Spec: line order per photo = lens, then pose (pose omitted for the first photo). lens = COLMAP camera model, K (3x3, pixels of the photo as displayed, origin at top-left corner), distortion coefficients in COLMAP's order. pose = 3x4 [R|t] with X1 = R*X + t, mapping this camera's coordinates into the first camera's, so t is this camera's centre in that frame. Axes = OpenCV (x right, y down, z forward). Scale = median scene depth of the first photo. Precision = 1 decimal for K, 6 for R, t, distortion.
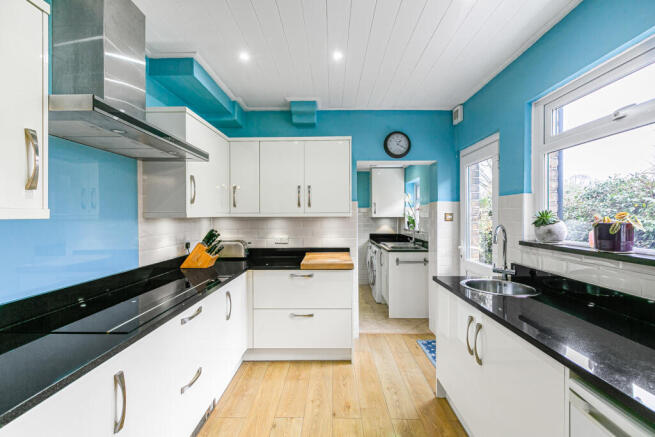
lens RADIAL K [[289.5, 0, 328.5], [0, 289.5, 216.5], [0, 0, 1]] dist [-0.005163, -0.000433]
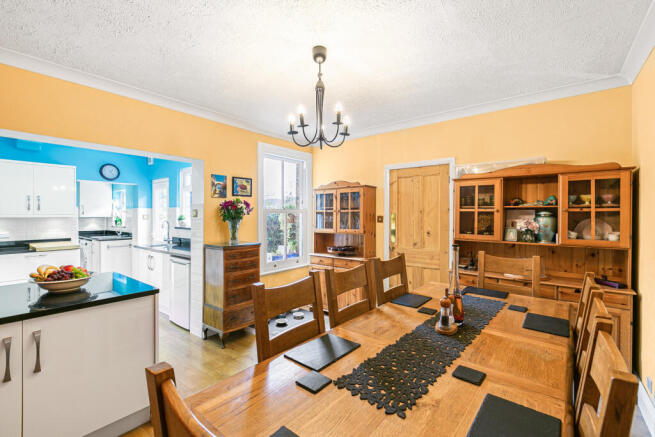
lens RADIAL K [[289.5, 0, 327.9], [0, 289.5, 215.8], [0, 0, 1]] dist [-0.005163, -0.000433]
pose [[0.605795, 0.000048, 0.795621, -0.295961], [0.000101, 1.000000, -0.000137, -0.004922], [-0.795621, 0.000163, 0.605795, -0.909241]]
